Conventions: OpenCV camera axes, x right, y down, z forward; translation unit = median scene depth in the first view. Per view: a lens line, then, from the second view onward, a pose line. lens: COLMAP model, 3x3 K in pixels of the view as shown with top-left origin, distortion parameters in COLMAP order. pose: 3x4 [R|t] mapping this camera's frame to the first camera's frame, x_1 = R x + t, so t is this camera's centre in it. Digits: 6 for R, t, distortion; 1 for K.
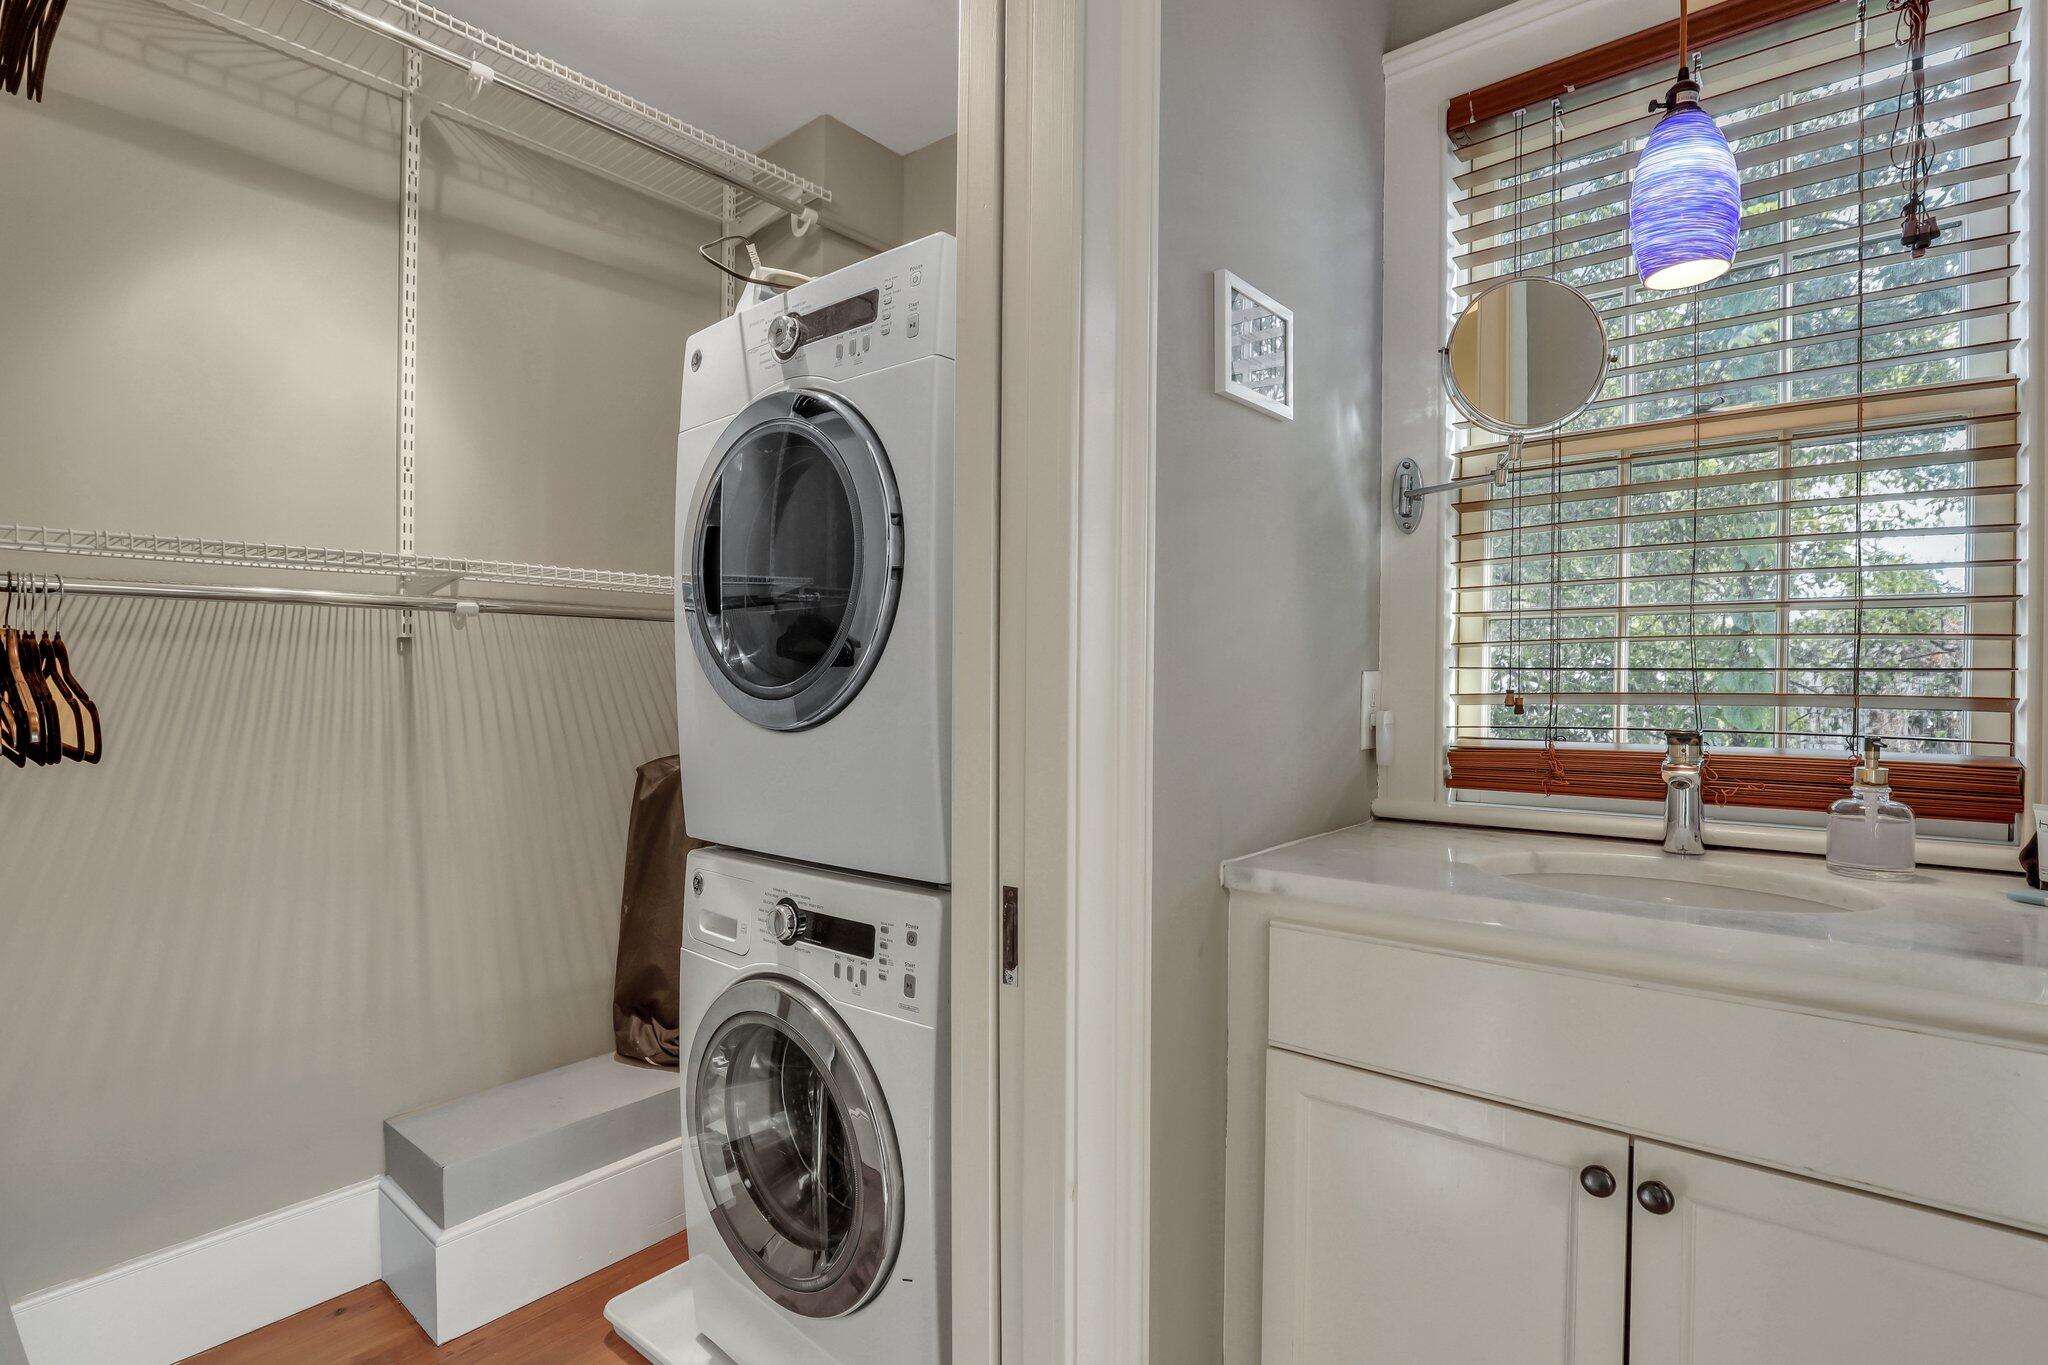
lens RADIAL K [[977.4, 0, 1046.2], [0, 977.4, 670.8], [0, 0, 1]] dist [-0.026936, 0.004245]
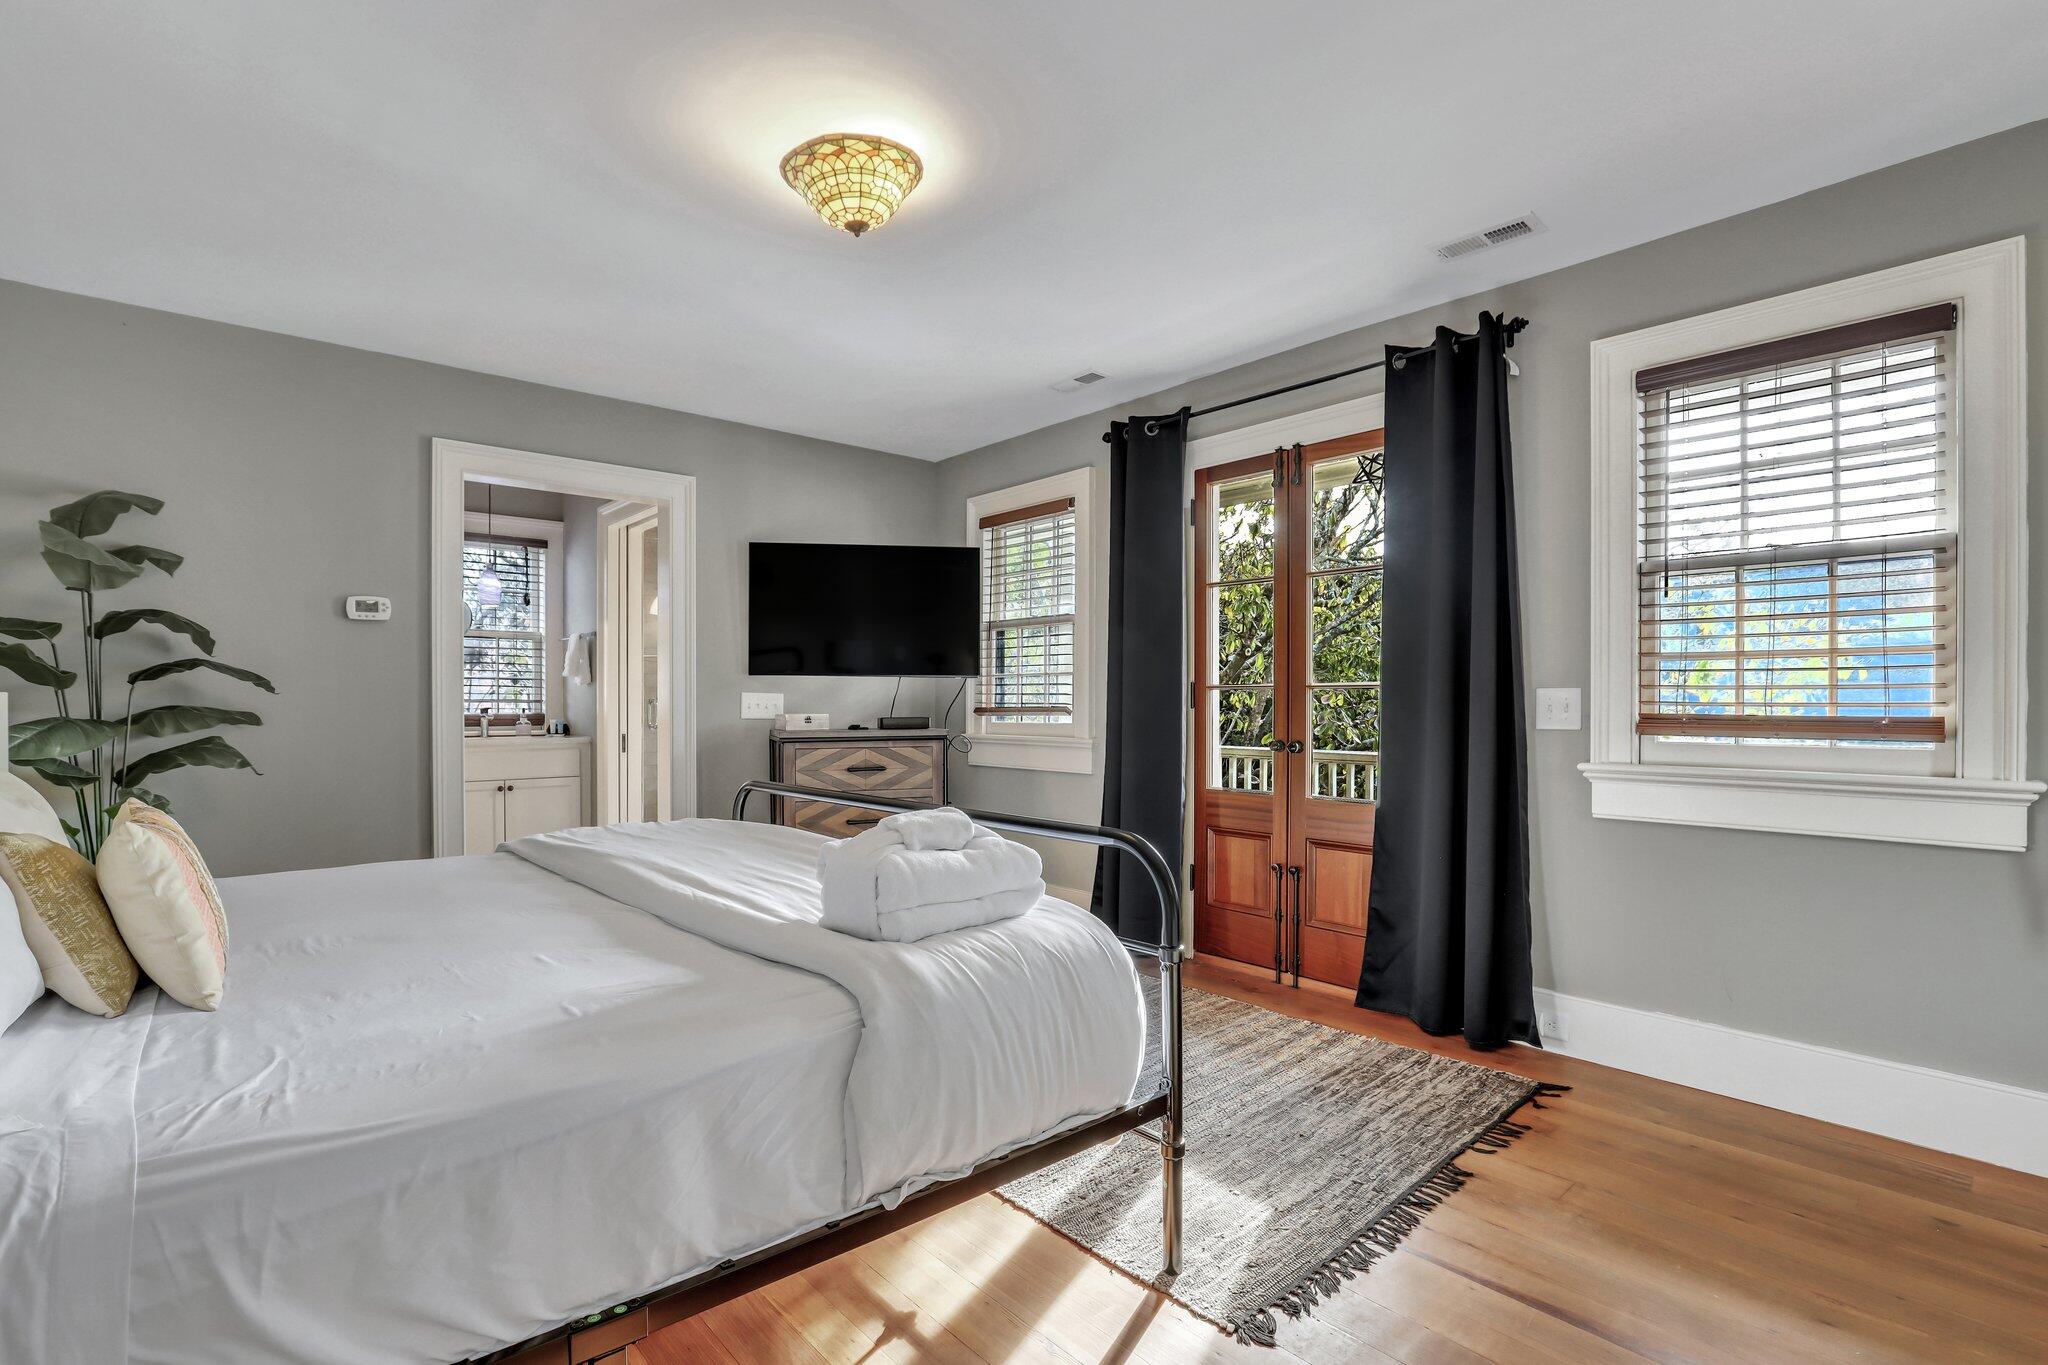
lens RADIAL K [[941.2, 0, 1020.5], [0, 941.2, 712.0], [0, 0, 1]] dist [-0.039662, 0.008356]
pose [[0.166507, -0.020875, 0.985819, -2.943020], [-0.009514, 0.999695, 0.022776, -0.039969], [-0.985994, -0.013171, 0.166258, -1.983052]]
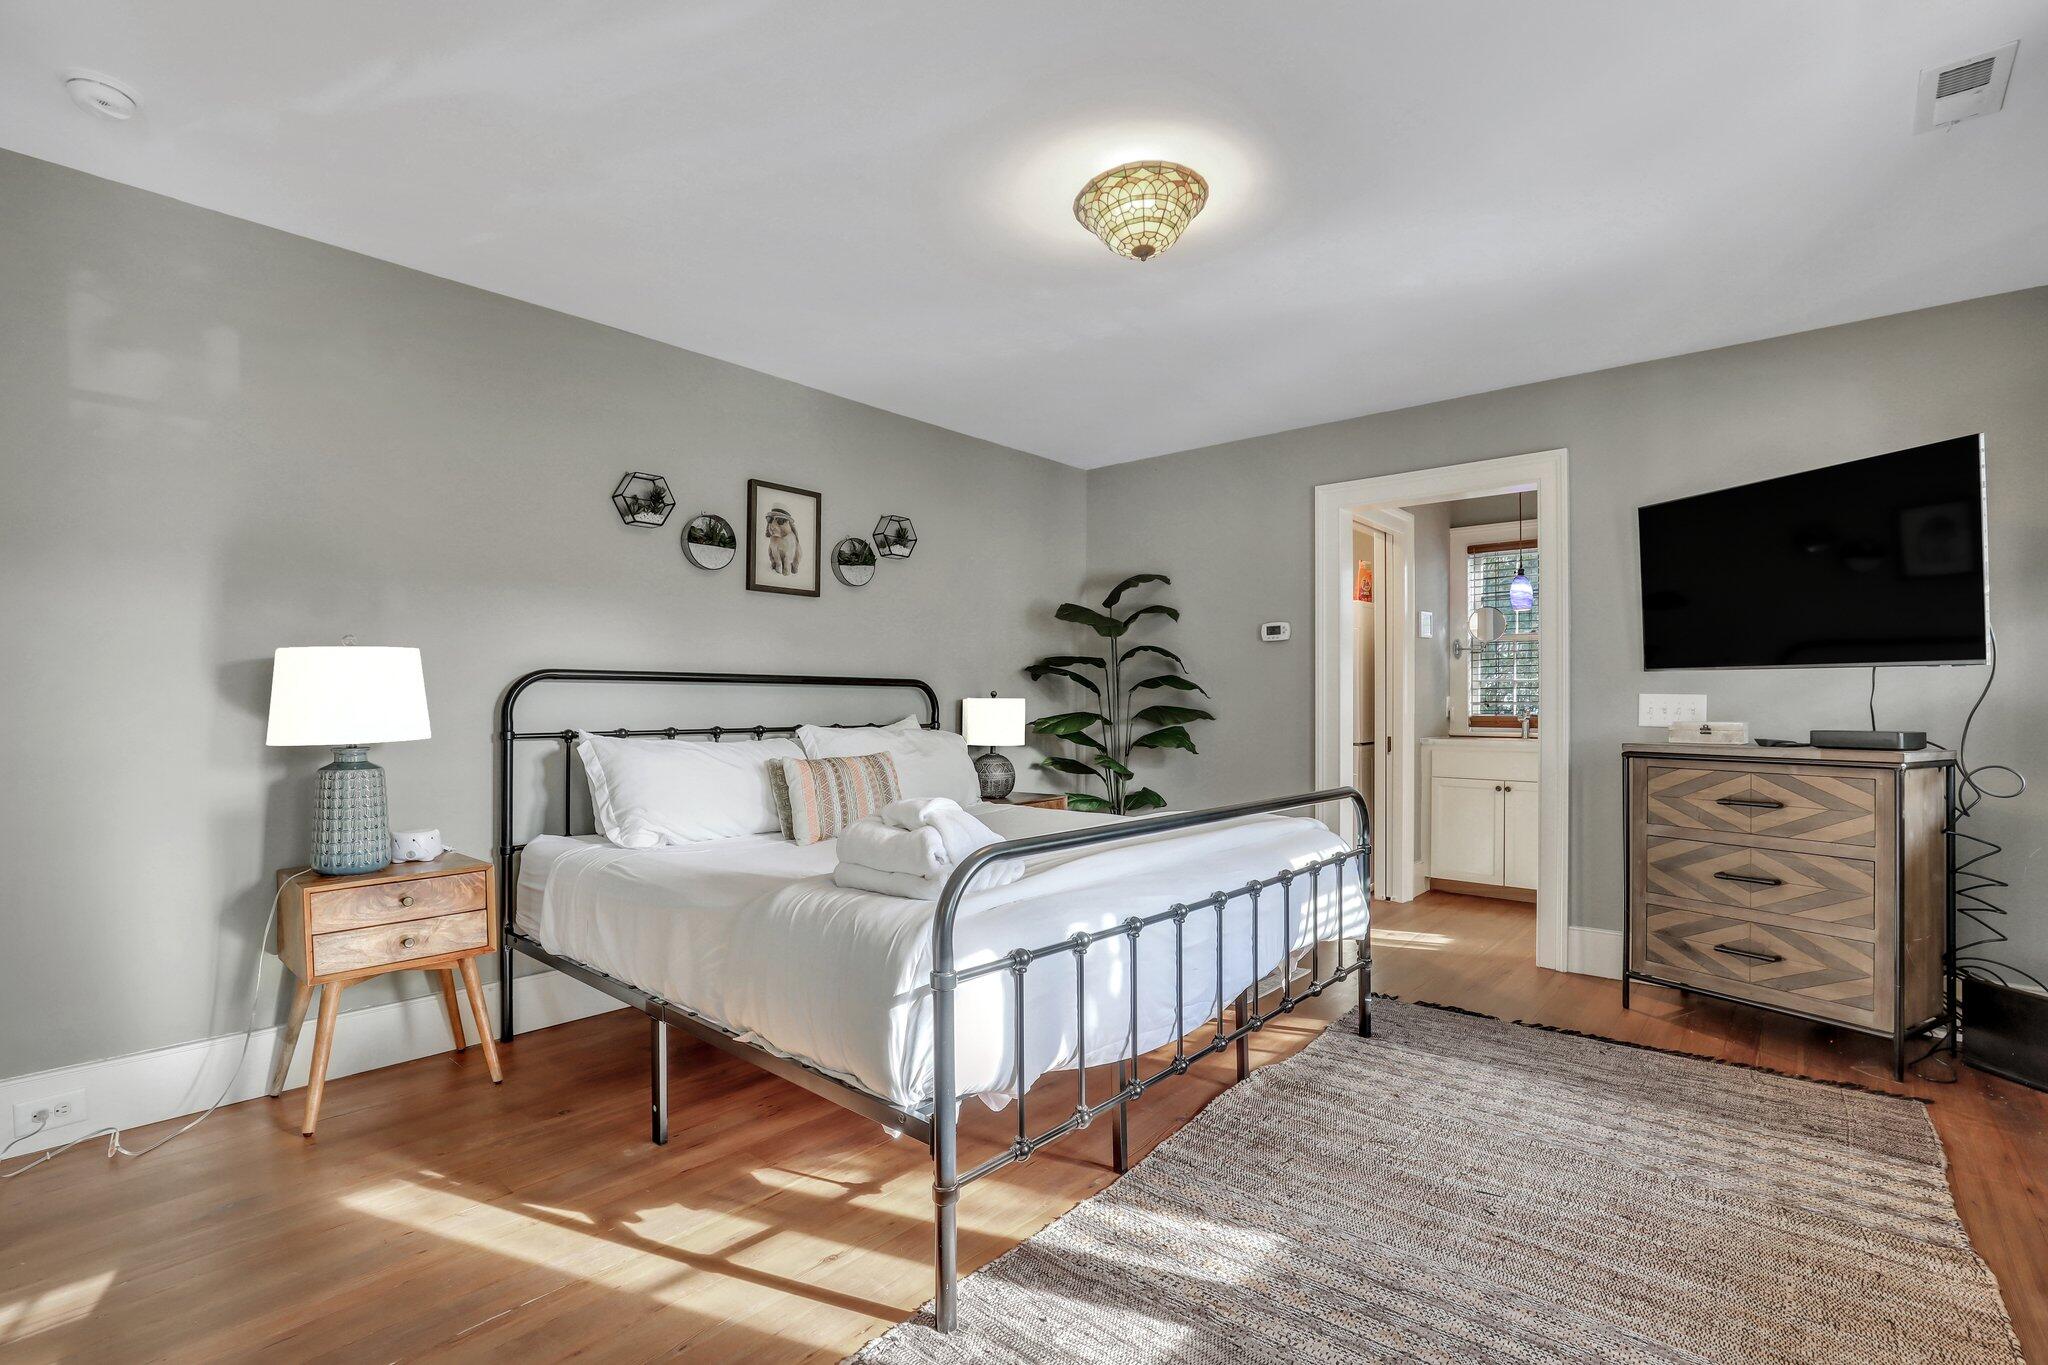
lens RADIAL K [[941.2, 0, 1035.2], [0, 941.2, 698.5], [0, 0, 1]] dist [-0.039662, 0.008356]
pose [[0.999575, -0.009027, -0.027719, -1.412824], [0.009292, 0.999912, 0.009429, -0.051813], [0.027632, -0.009683, 0.999571, -3.227975]]
